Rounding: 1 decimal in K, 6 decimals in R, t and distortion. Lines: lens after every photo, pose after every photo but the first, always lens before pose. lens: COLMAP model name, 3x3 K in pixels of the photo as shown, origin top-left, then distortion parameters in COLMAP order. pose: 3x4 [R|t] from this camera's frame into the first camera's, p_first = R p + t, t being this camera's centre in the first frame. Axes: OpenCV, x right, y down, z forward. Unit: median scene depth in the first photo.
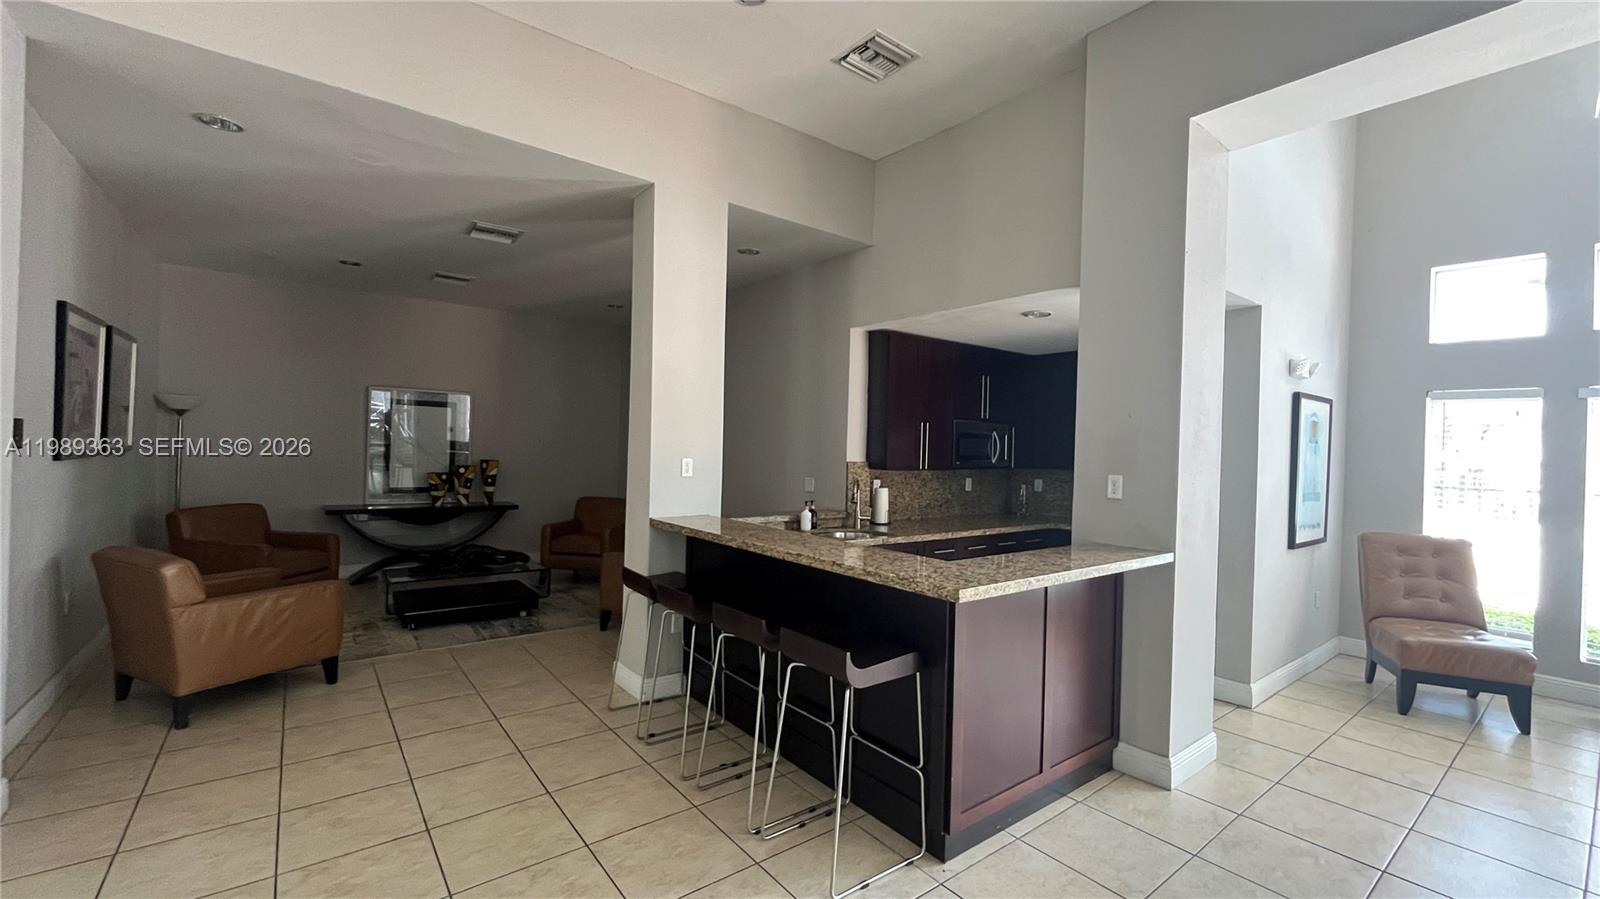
lens RADIAL K [[650.6, 0, 800.0], [0, 650.6, 449.5], [0, 0, 1]] dist [-0.001507, -0.000369]
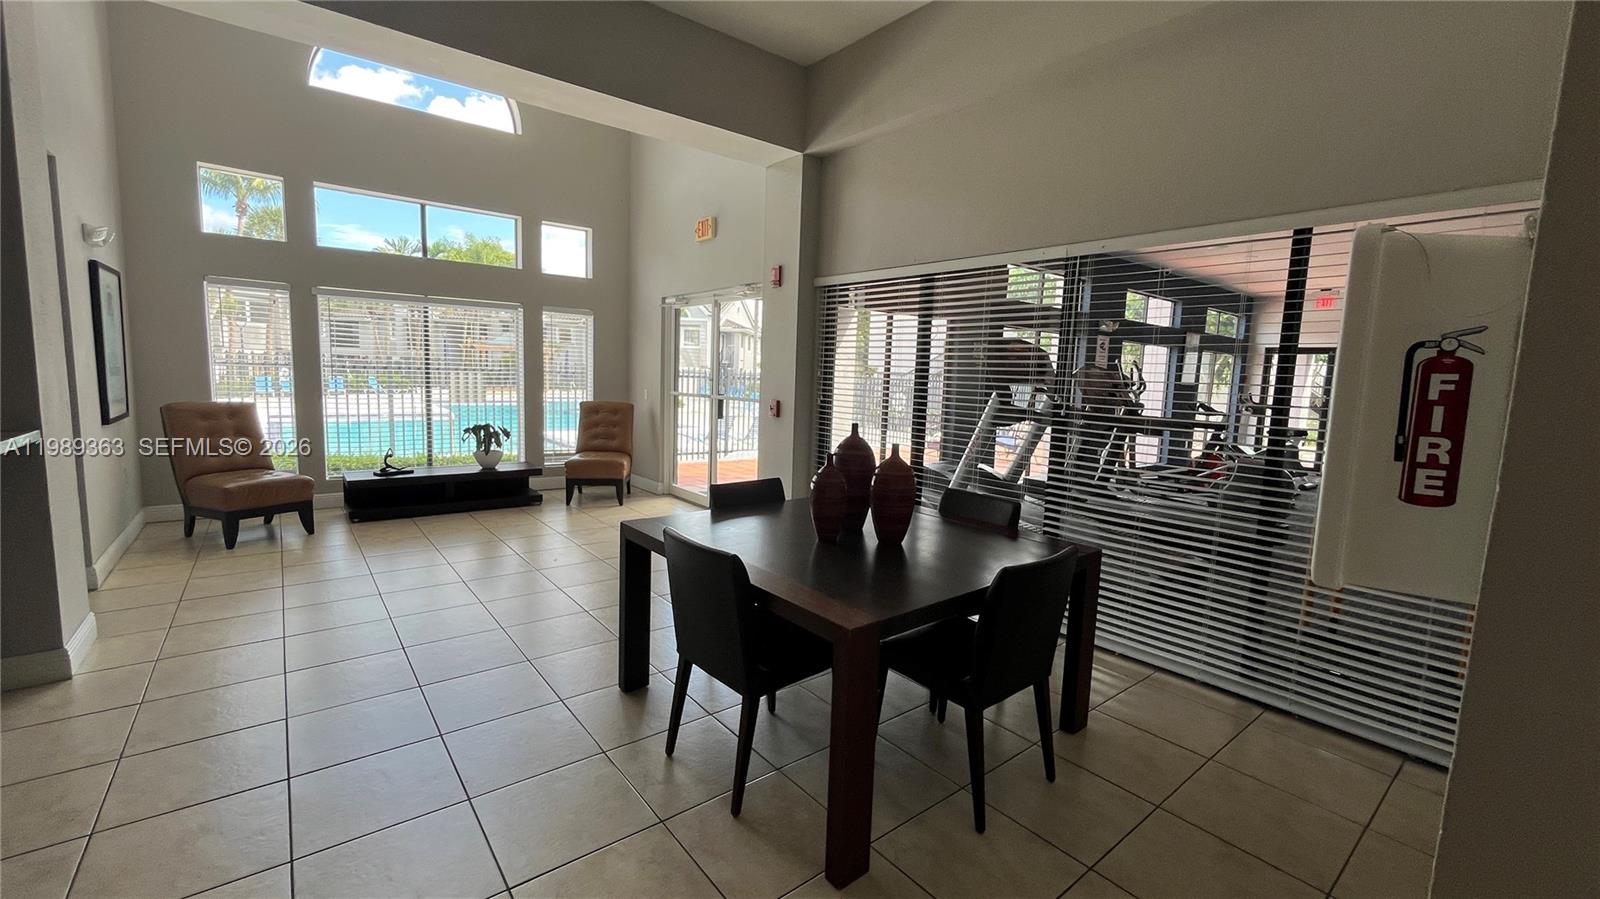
lens RADIAL K [[650.6, 0, 800.0], [0, 650.6, 449.5], [0, 0, 1]] dist [-0.001507, -0.000369]
pose [[-0.018972, -0.144329, 0.989348, -0.237322], [-0.034589, 0.989028, 0.143619, 0.013330], [-0.999222, -0.031496, -0.023756, -0.023267]]
